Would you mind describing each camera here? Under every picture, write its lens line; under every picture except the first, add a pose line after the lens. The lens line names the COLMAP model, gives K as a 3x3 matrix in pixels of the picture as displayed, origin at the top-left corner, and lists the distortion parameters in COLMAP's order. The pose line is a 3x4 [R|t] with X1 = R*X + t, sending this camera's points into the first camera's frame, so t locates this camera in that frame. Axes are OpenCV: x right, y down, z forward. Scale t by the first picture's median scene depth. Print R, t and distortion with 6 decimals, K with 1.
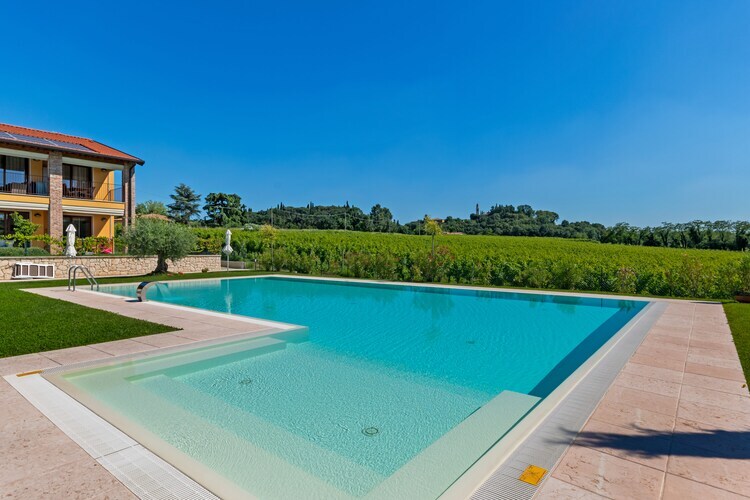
lens RADIAL K [[406.5, 0, 389.8], [0, 406.5, 243.7], [0, 0, 1]] dist [0.002212, -0.000312]
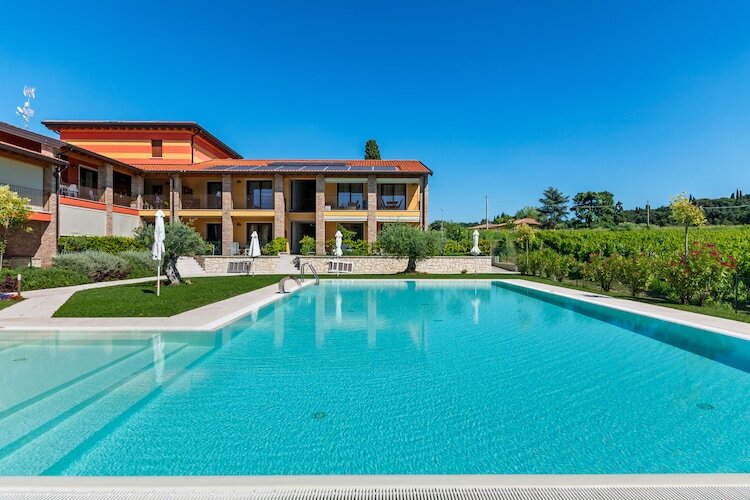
lens RADIAL K [[406.5, 0, 374.5], [0, 406.5, 250.7], [0, 0, 1]] dist [0.002212, -0.000312]
pose [[0.622132, -0.000232, -0.782912, 0.161431], [0.010030, 0.999920, 0.007673, 0.003136], [0.782848, -0.012626, 0.622085, 0.166171]]
